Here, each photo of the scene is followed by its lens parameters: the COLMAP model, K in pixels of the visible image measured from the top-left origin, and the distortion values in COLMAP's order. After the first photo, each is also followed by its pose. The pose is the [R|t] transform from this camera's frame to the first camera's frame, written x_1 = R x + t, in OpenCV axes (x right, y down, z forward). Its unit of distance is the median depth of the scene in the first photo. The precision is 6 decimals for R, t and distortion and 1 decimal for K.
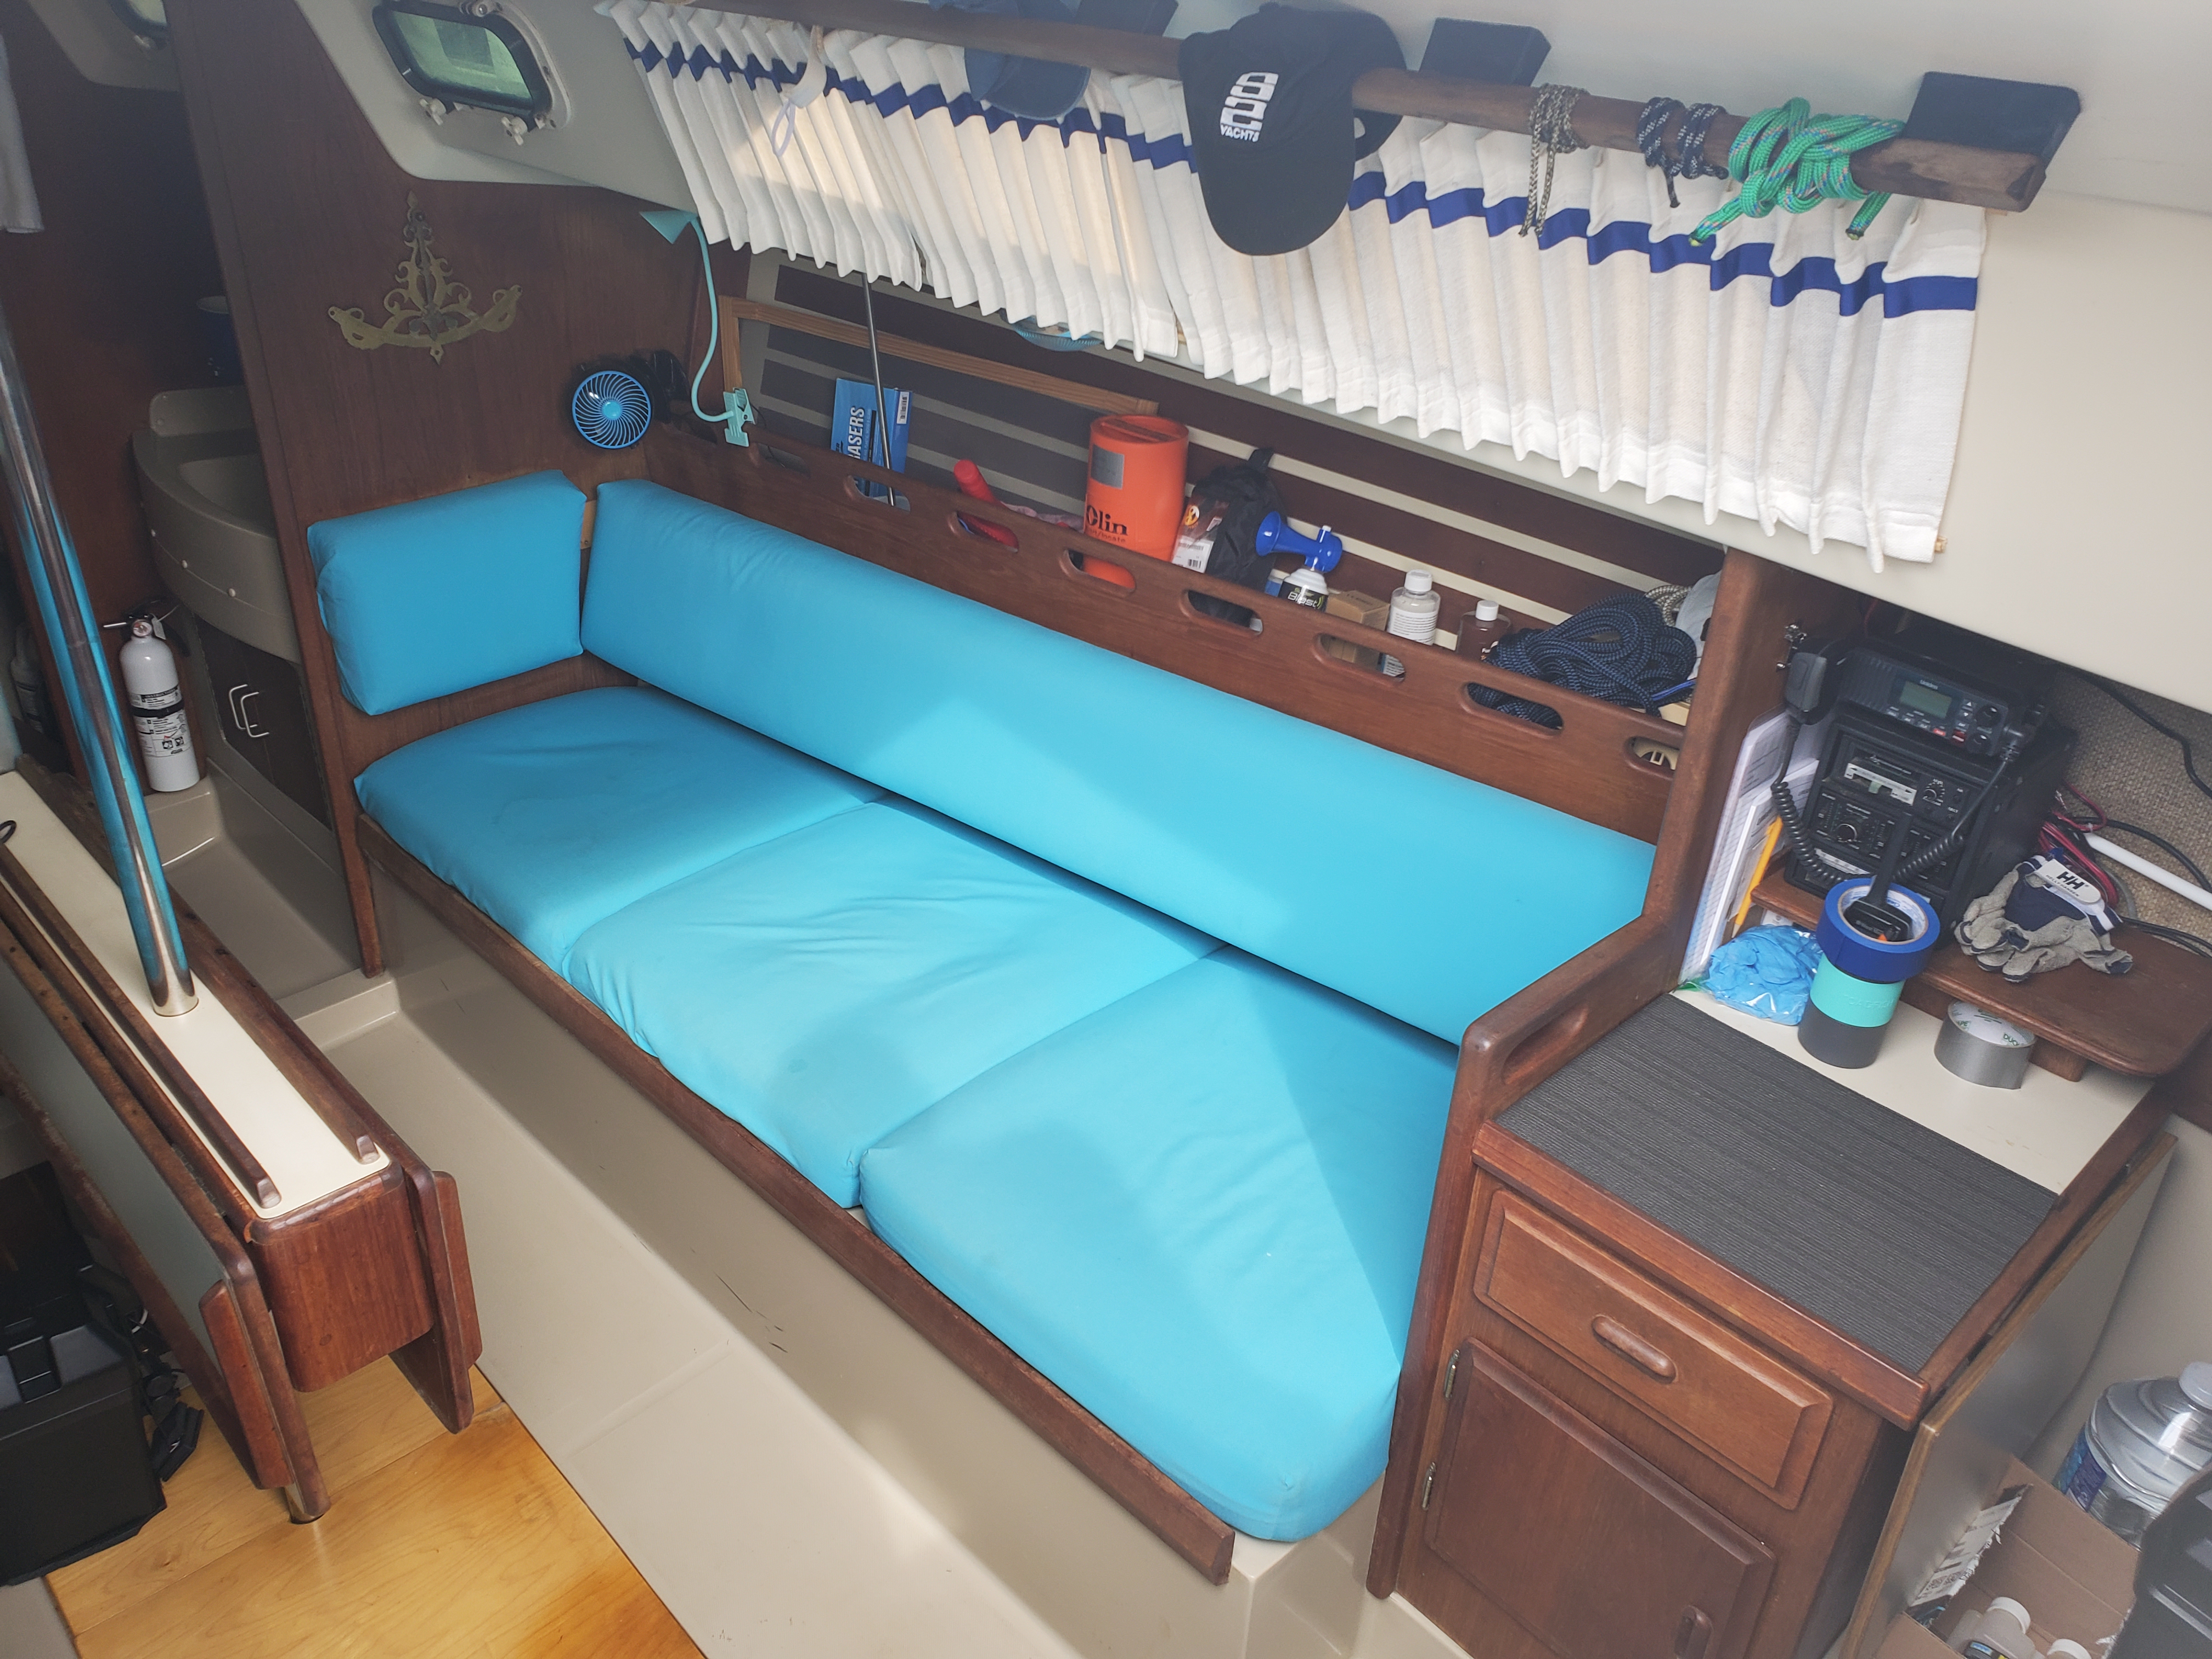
lens RADIAL K [[1761.9, 0, 1102.5], [0, 1761.9, 822.6], [0, 0, 1]] dist [0.018622, -0.029578]
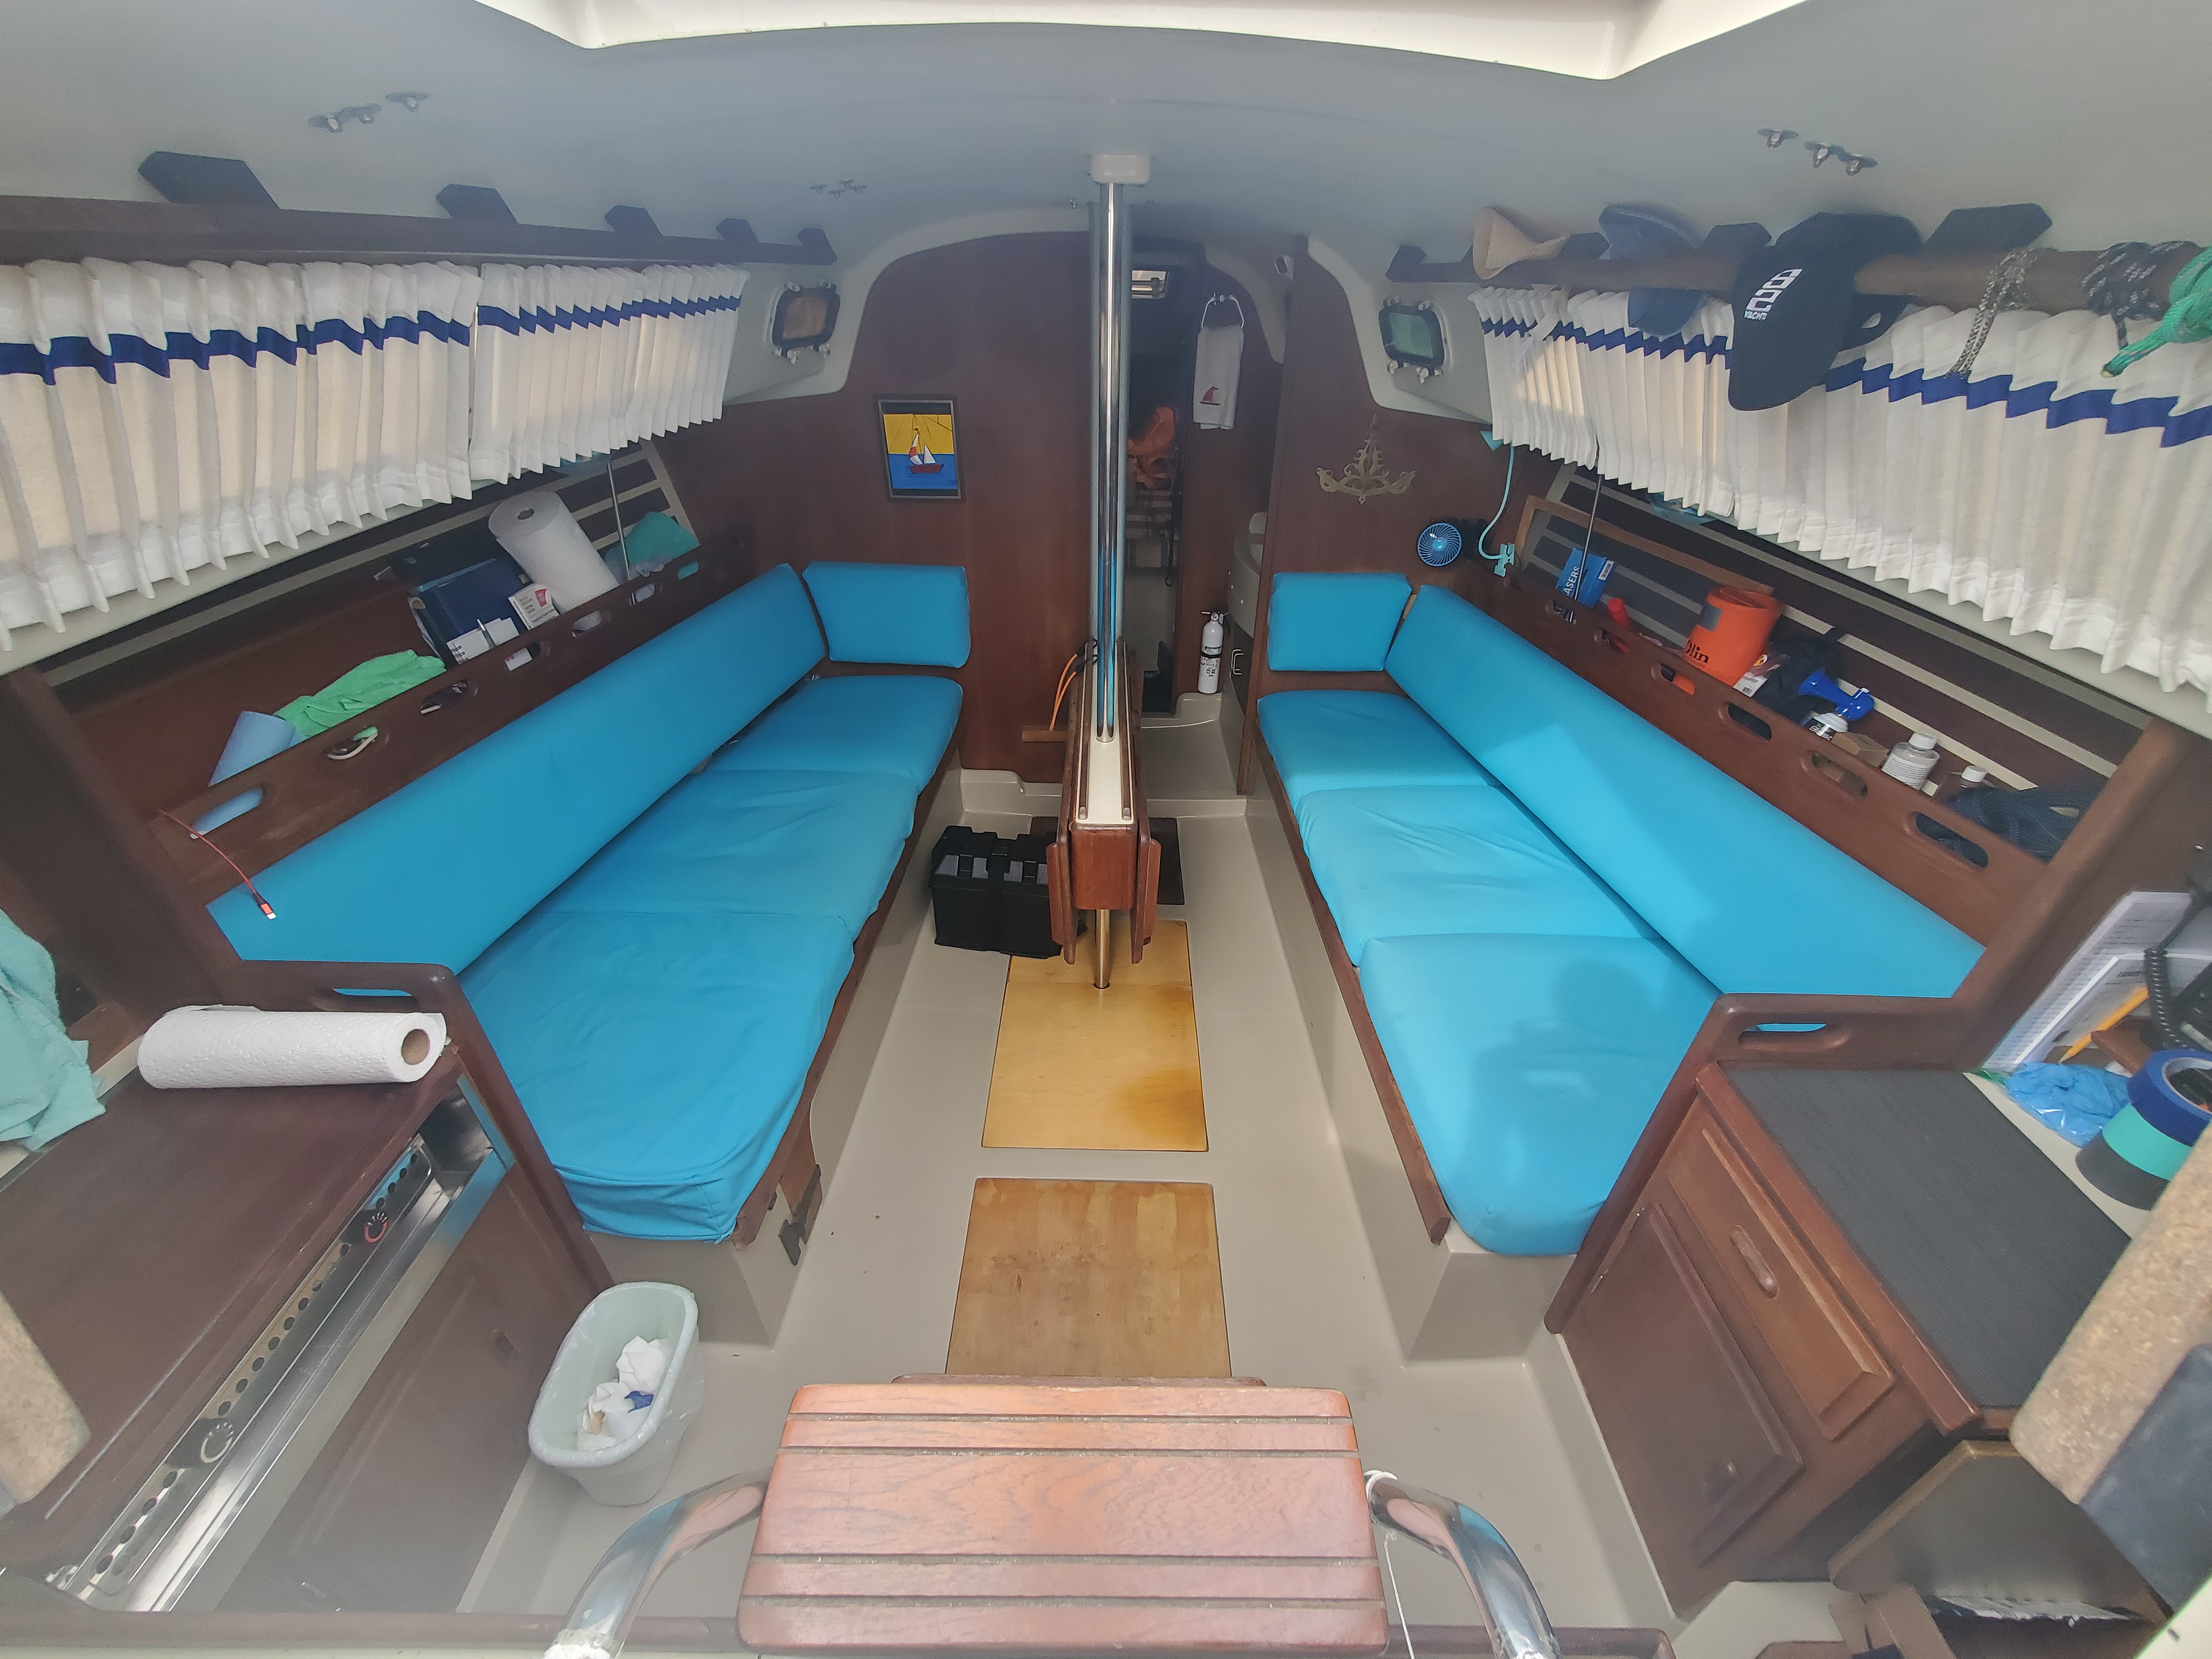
lens RADIAL K [[879.3, 0, 1104.5], [0, 879.3, 849.6], [0, 0, 1]] dist [-0.000287, -0.001951]
pose [[0.711166, 0.357752, -0.605191, 0.172861], [-0.334334, 0.929369, 0.156506, 0.046140], [0.618436, 0.091034, 0.780544, 0.095565]]
